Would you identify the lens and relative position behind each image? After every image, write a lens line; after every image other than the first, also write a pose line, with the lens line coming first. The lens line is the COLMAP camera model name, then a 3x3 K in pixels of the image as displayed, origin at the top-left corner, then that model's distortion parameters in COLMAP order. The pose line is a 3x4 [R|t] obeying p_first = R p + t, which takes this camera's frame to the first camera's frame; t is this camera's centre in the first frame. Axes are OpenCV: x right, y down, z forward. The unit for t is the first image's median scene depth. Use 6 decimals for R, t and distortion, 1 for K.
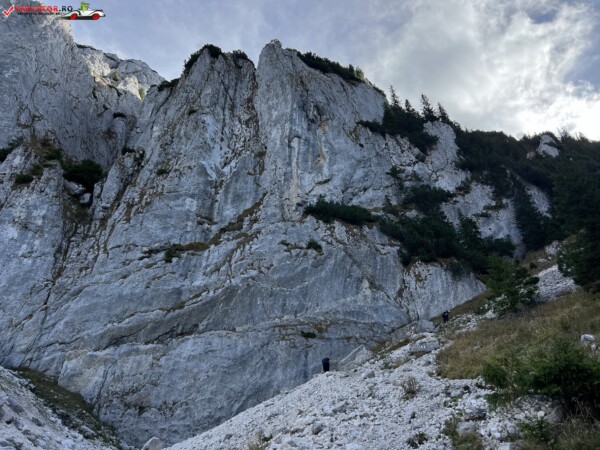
lens RADIAL K [[451.3, 0, 301.7], [0, 451.3, 229.3], [0, 0, 1]] dist [0.064346, -0.075477]
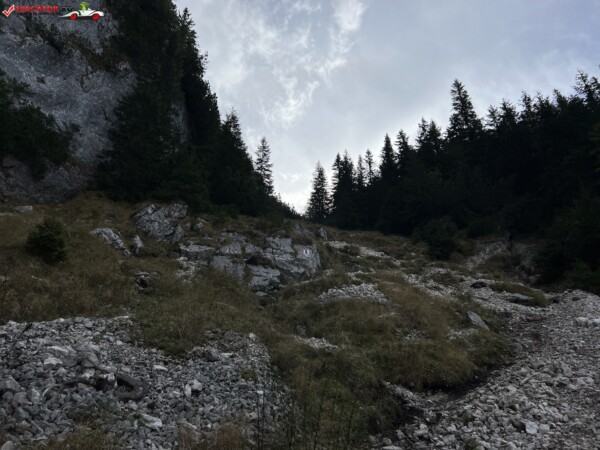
lens RADIAL K [[451.3, 0, 301.5], [0, 451.3, 224.2], [0, 0, 1]] dist [0.064346, -0.075477]
pose [[0.491810, 0.491638, 0.718620, 0.424778], [-0.551293, 0.814654, -0.180044, 0.053072], [-0.673943, -0.307622, 0.671691, 0.820464]]
